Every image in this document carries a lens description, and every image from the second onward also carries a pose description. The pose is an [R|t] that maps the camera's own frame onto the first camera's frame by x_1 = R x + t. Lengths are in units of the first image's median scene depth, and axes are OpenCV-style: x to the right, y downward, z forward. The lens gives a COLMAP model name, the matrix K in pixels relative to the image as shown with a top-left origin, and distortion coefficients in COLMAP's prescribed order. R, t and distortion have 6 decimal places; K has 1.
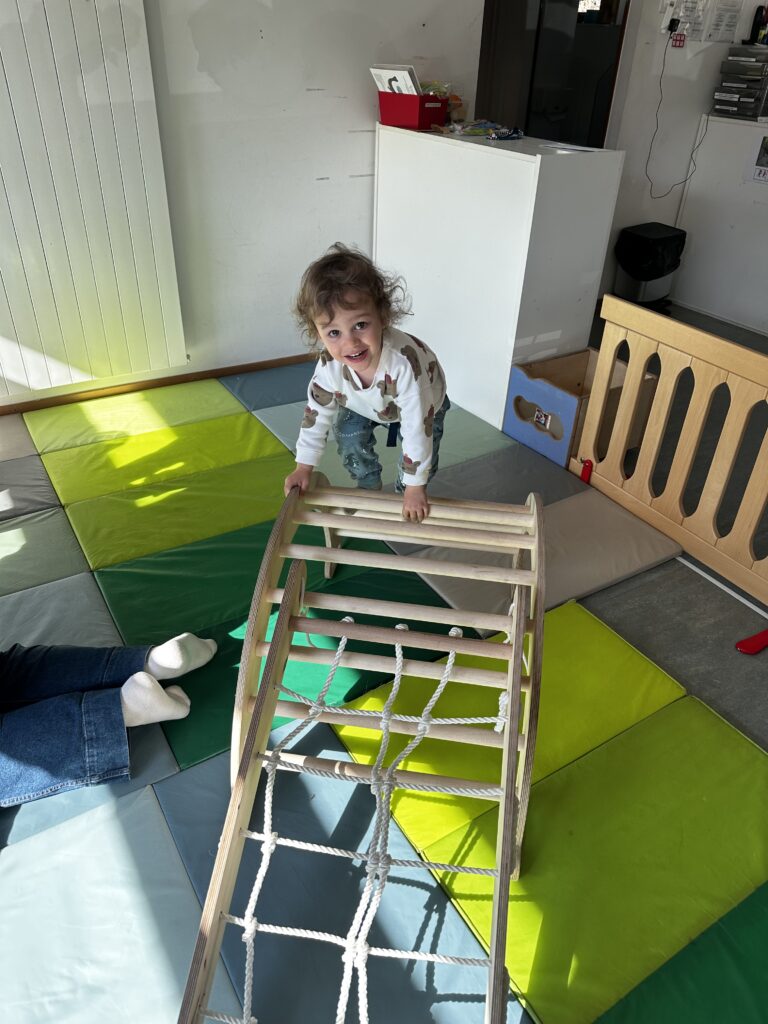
lens RADIAL K [[718.2, 0, 385.6], [0, 718.2, 515.0], [0, 0, 1]] dist [-0.007816, -0.005693]
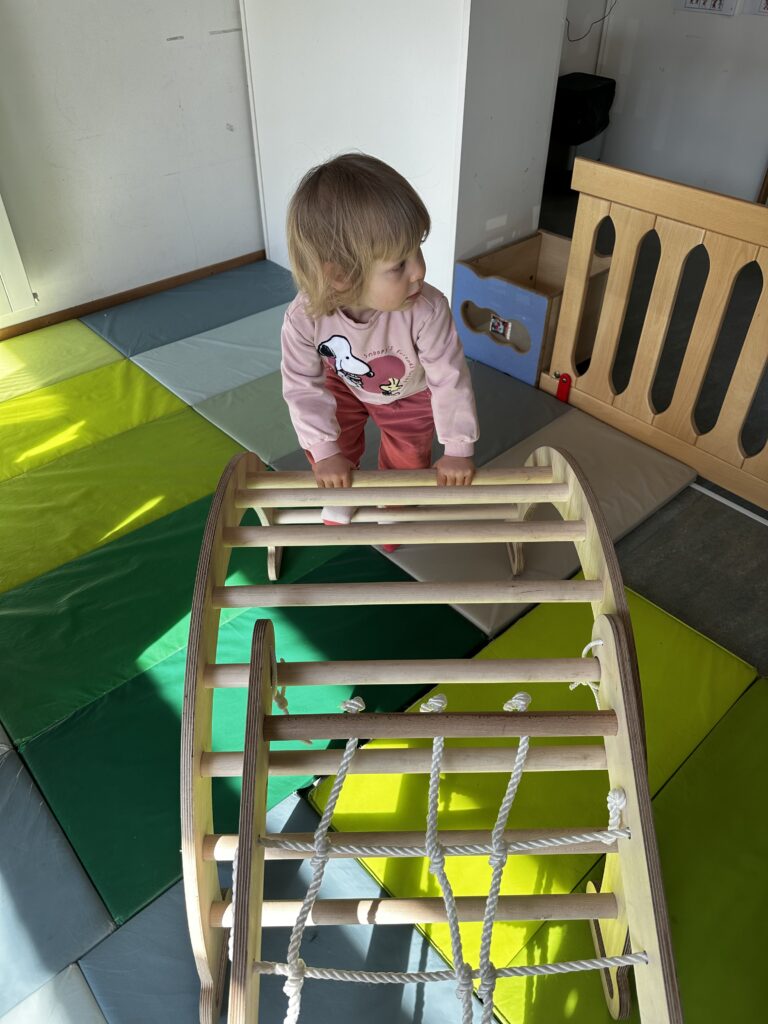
lens RADIAL K [[757.9, 0, 371.4], [0, 757.9, 509.0], [0, 0, 1]] dist [-0.008126, -0.002066]
pose [[0.986129, -0.136354, 0.094643, -0.032613], [0.125551, 0.985743, 0.112013, -0.049176], [-0.108567, -0.098577, 0.989189, 0.165917]]
